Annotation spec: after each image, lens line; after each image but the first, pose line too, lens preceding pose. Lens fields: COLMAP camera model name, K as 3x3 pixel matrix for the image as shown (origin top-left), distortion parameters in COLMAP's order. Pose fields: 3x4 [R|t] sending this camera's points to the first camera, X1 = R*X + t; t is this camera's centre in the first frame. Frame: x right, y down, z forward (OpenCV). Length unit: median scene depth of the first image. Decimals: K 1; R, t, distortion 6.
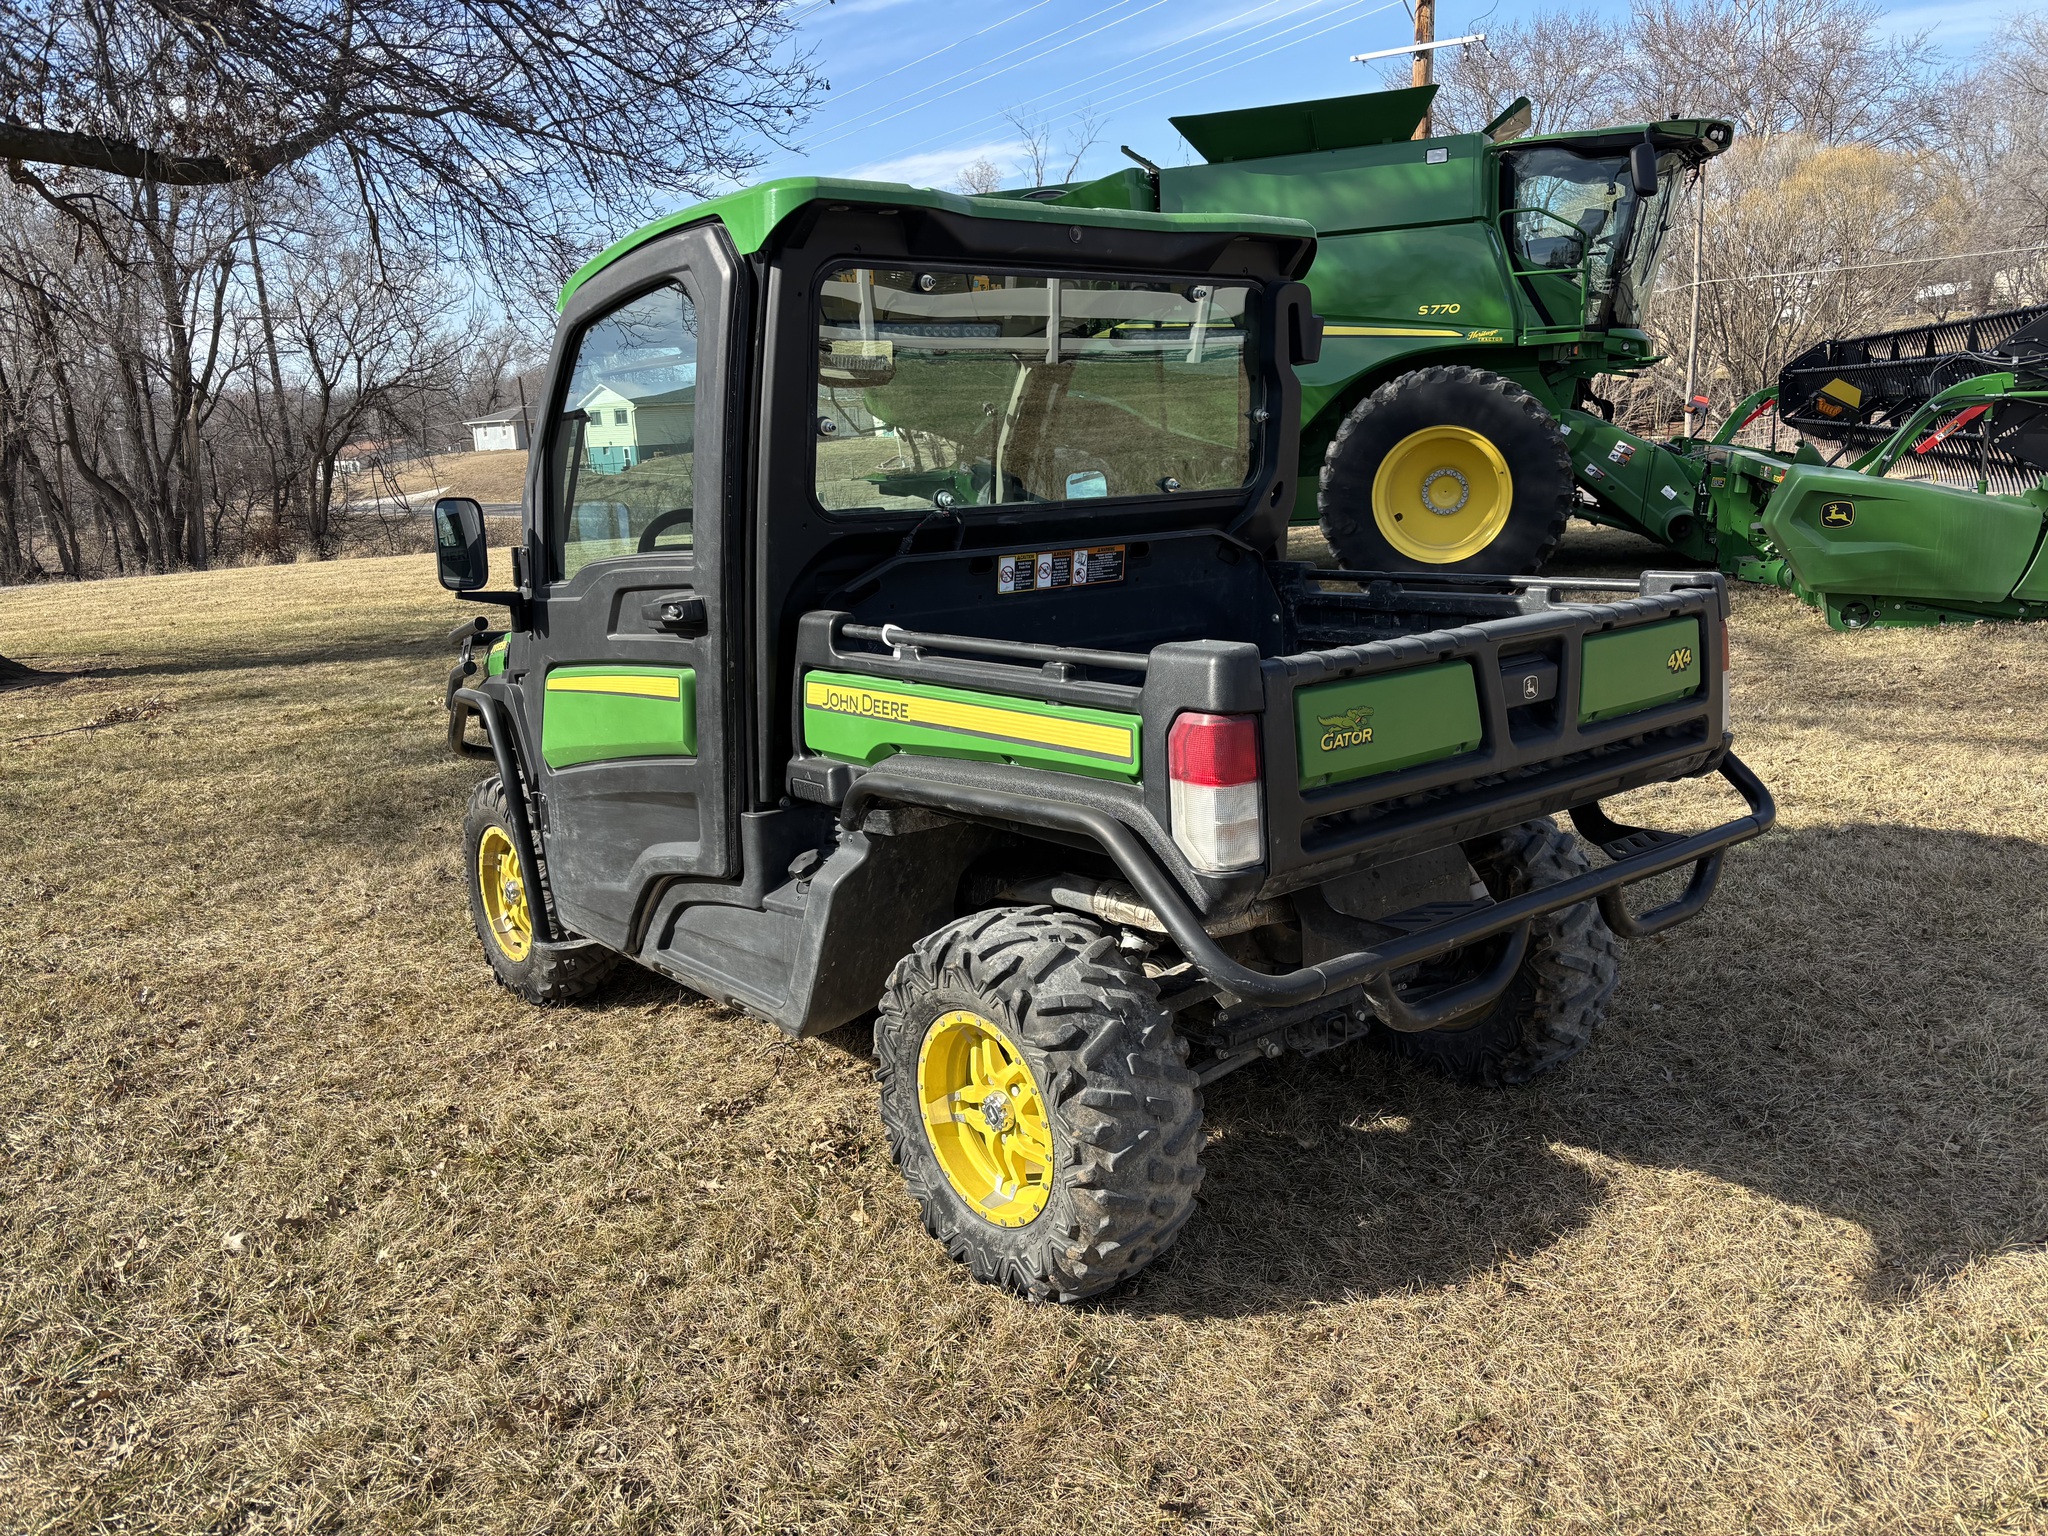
lens RADIAL K [[1562.6, 0, 1035.9], [0, 1562.6, 763.1], [0, 0, 1]] dist [0.040854, -0.028380]
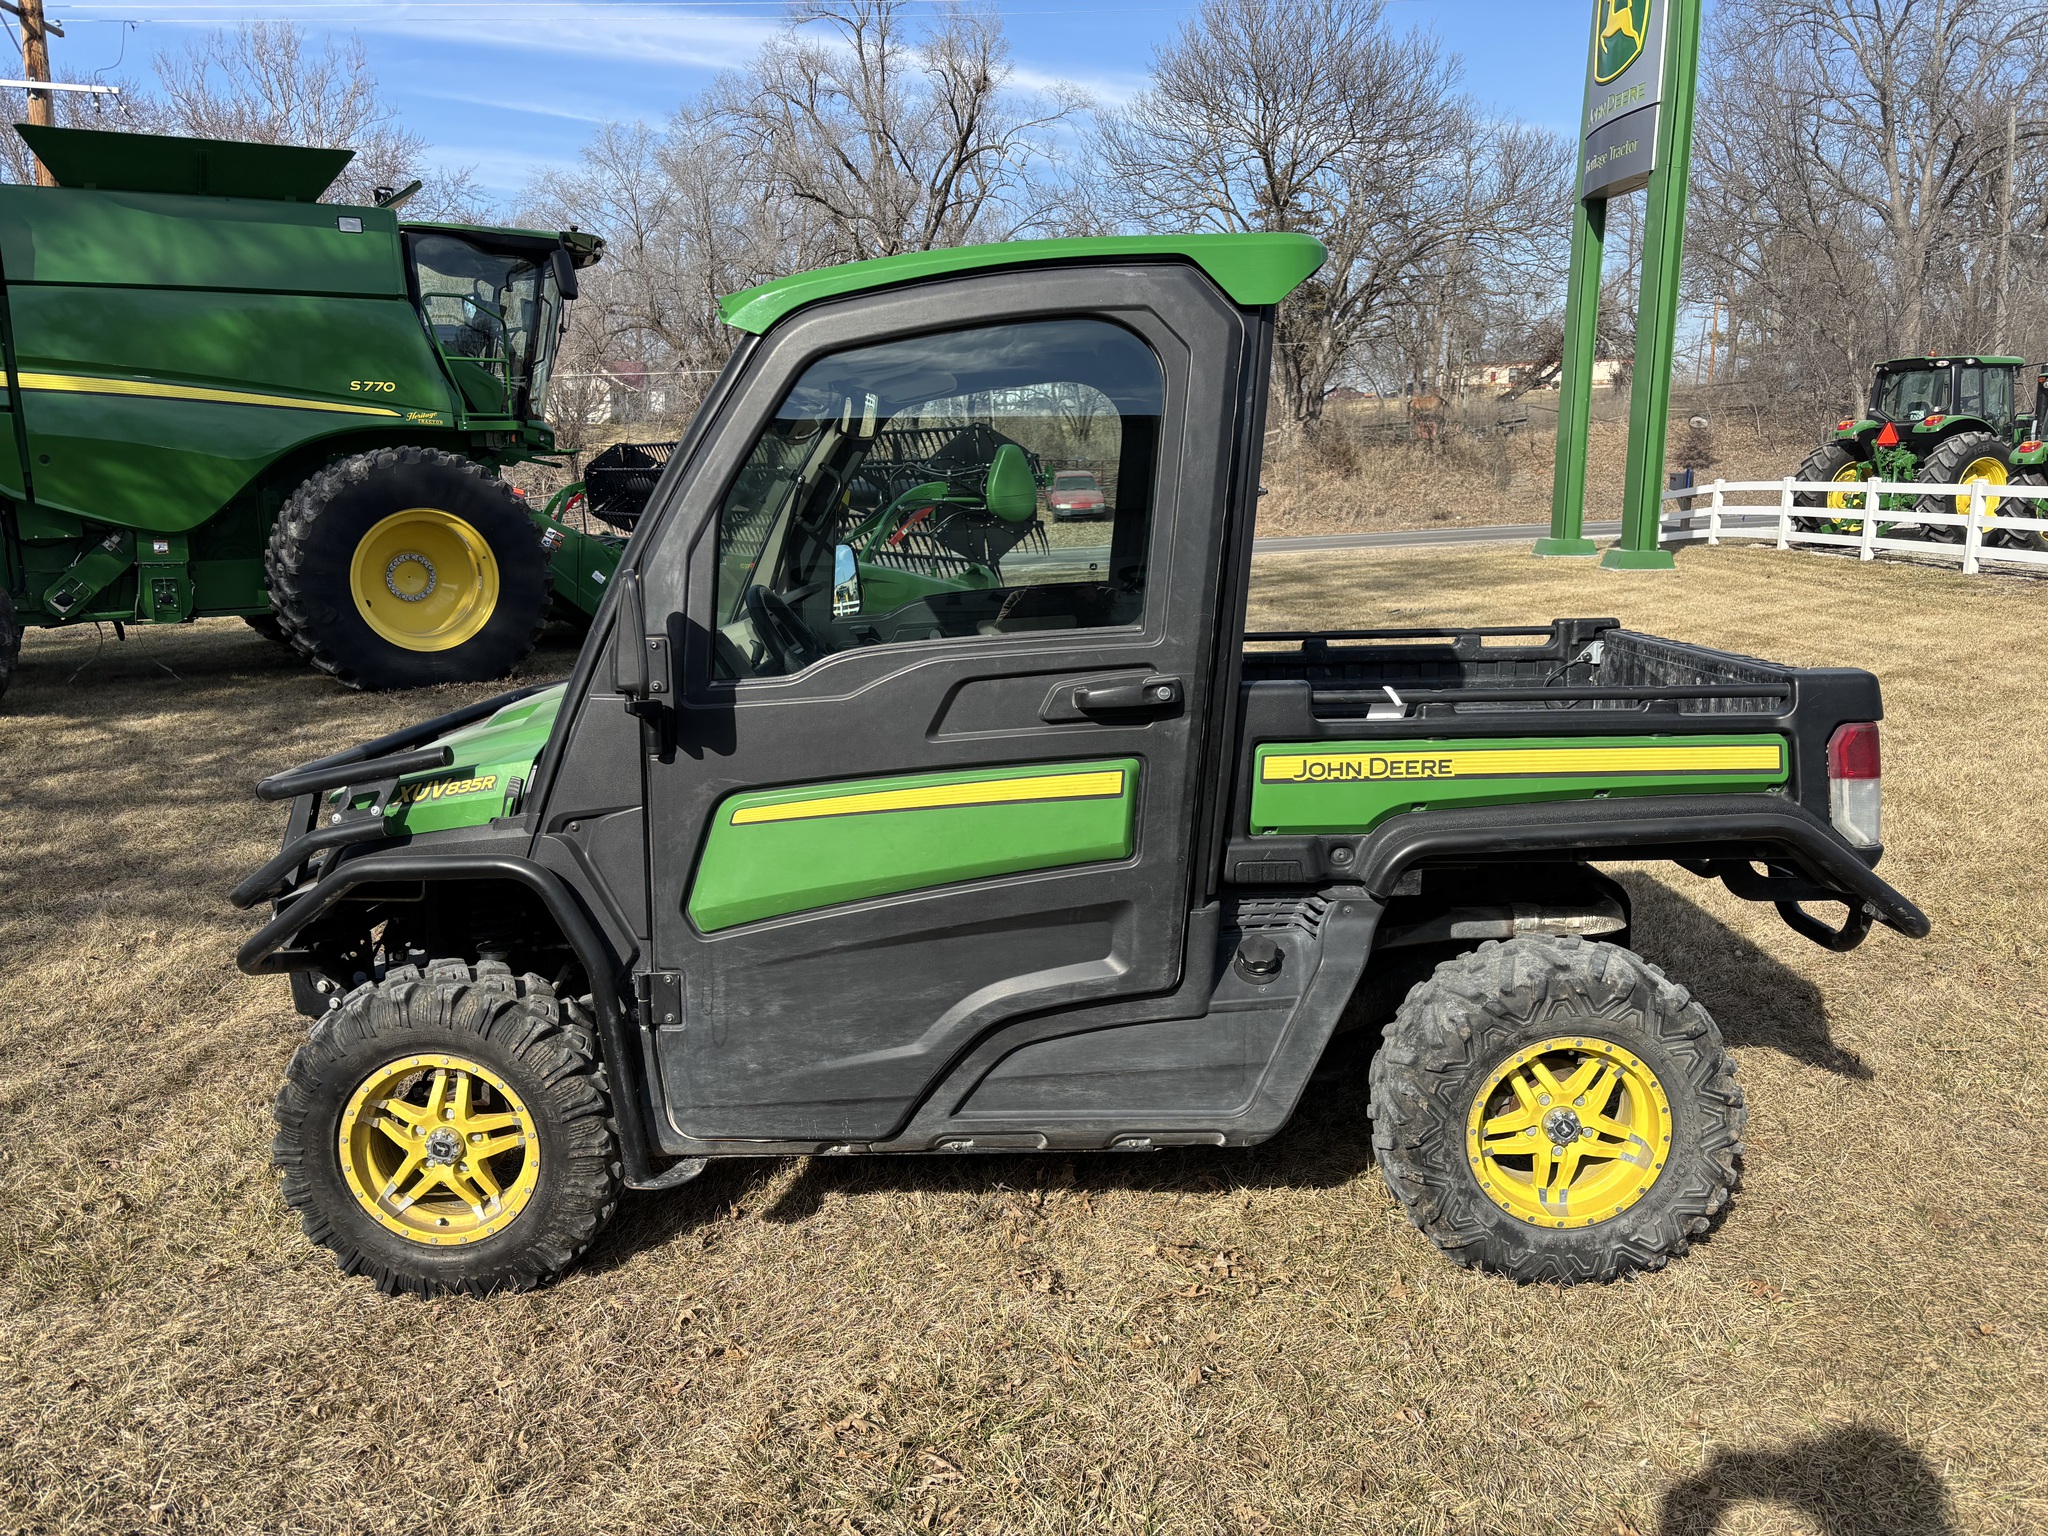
lens RADIAL K [[1562.6, 0, 1009.8], [0, 1562.6, 759.9], [0, 0, 1]] dist [0.040854, -0.028380]
pose [[0.659499, -0.094236, 0.745775, -0.227487], [0.138049, 0.990421, 0.003071, -0.017664], [-0.738920, 0.100928, 0.666191, 0.115914]]
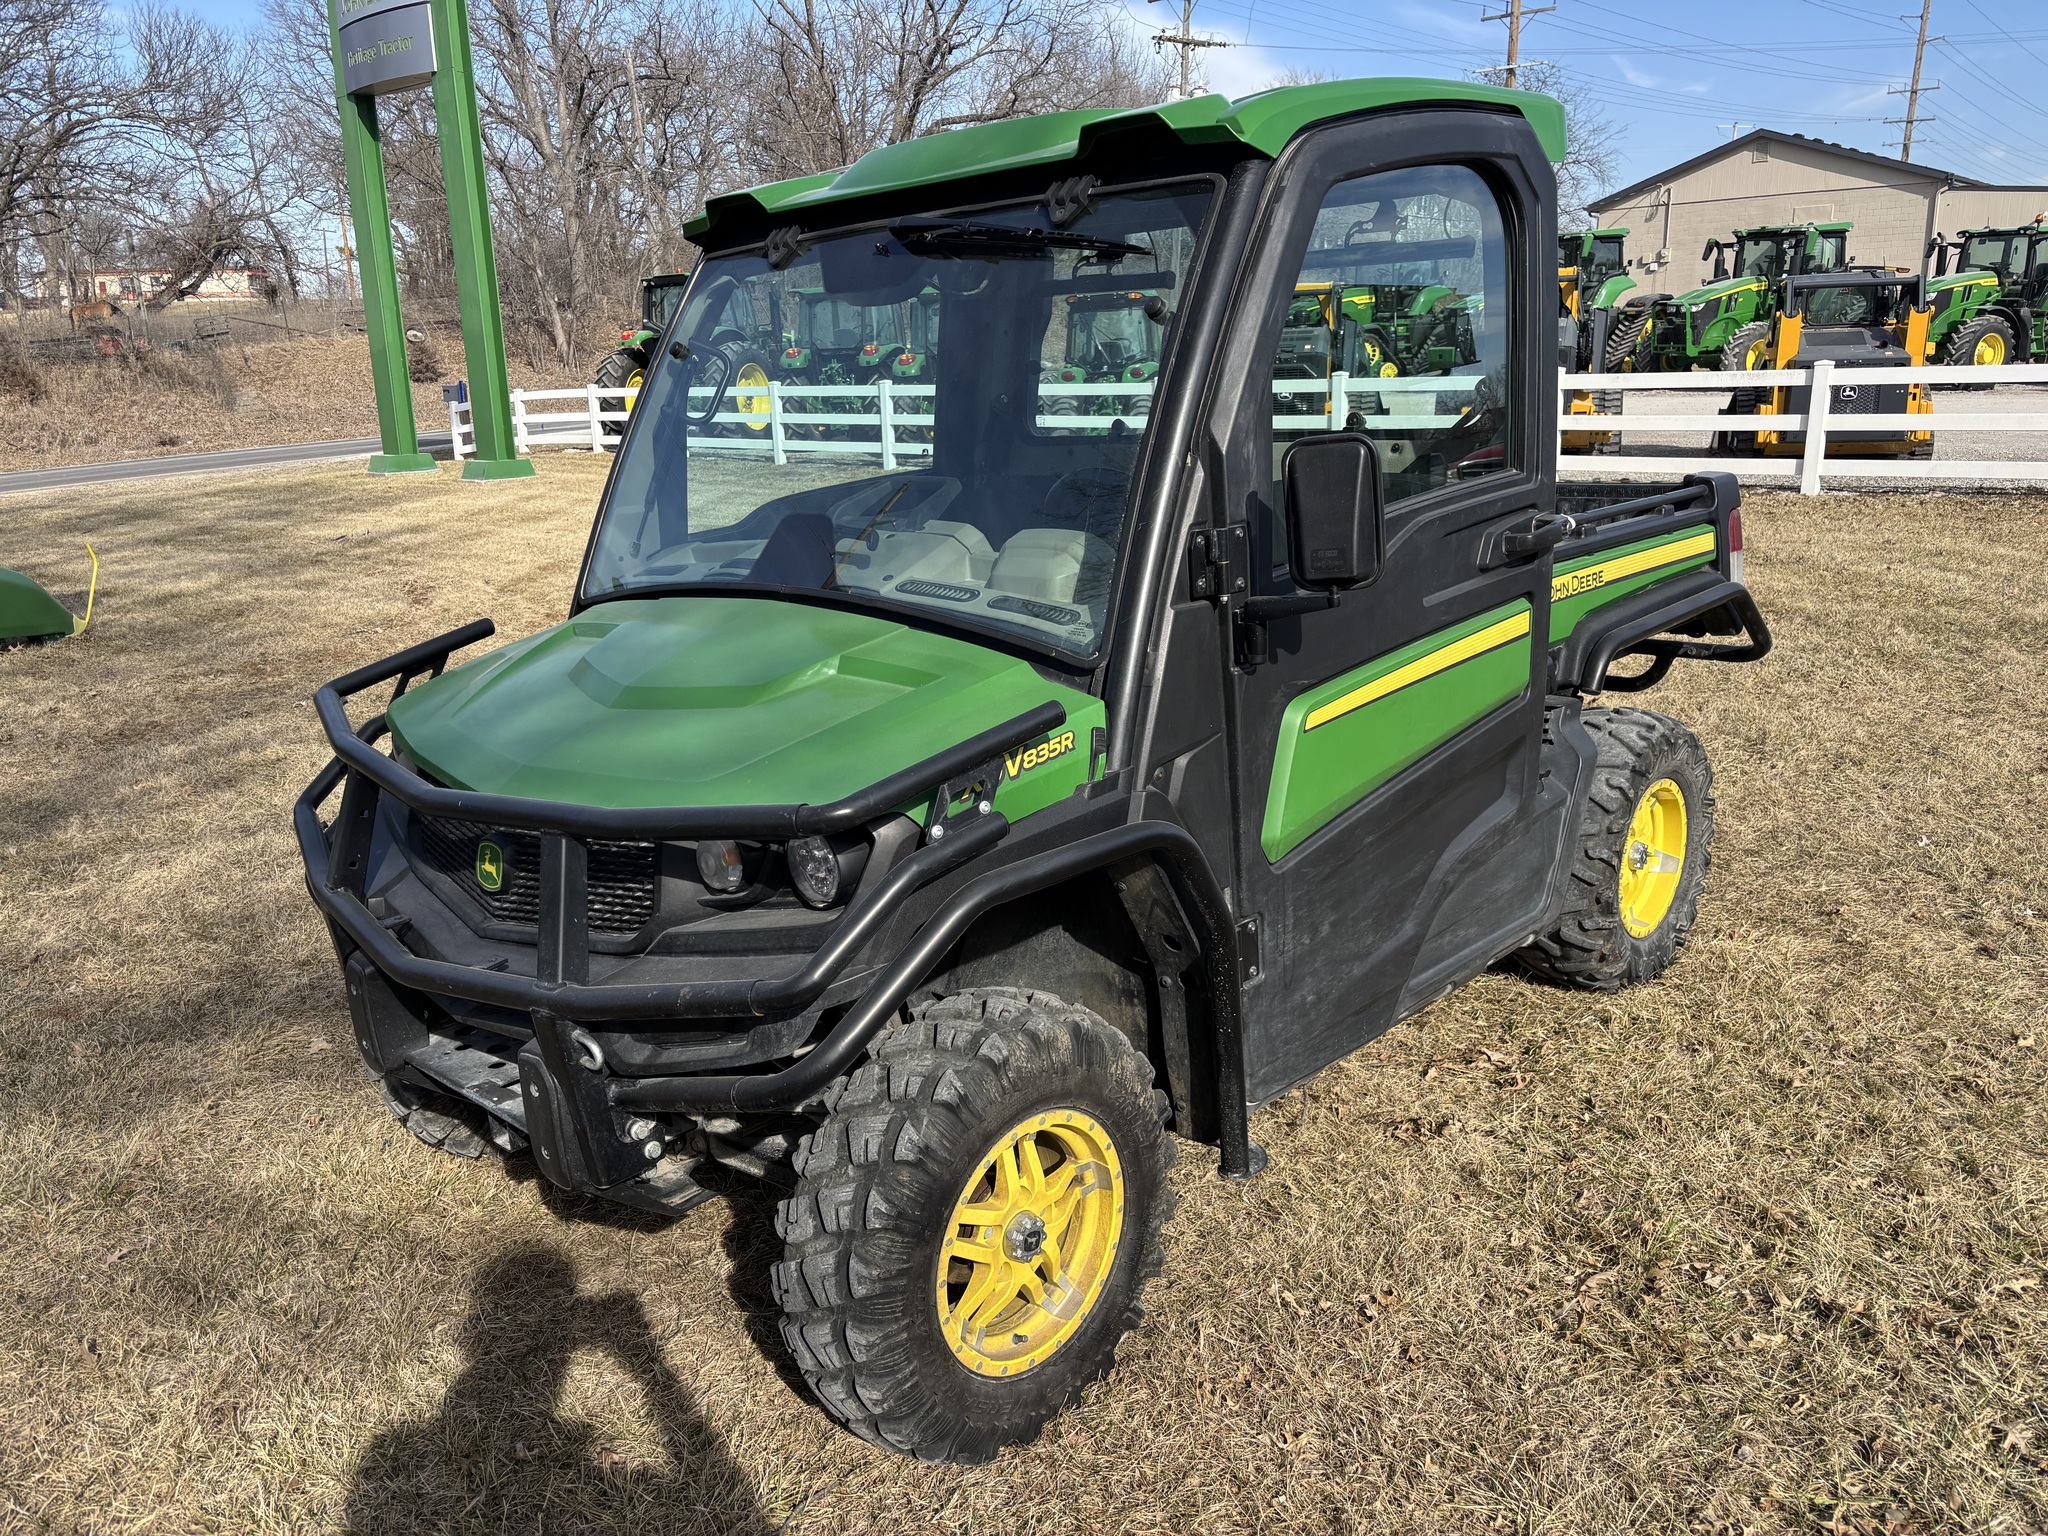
lens RADIAL K [[1562.6, 0, 1018.3], [0, 1562.6, 755.4], [0, 0, 1]] dist [0.040854, -0.028380]
pose [[-0.080986, -0.195647, 0.977325, -0.275347], [0.253221, 0.944335, 0.210026, -0.059488], [-0.964013, 0.264488, -0.026936, 0.329749]]
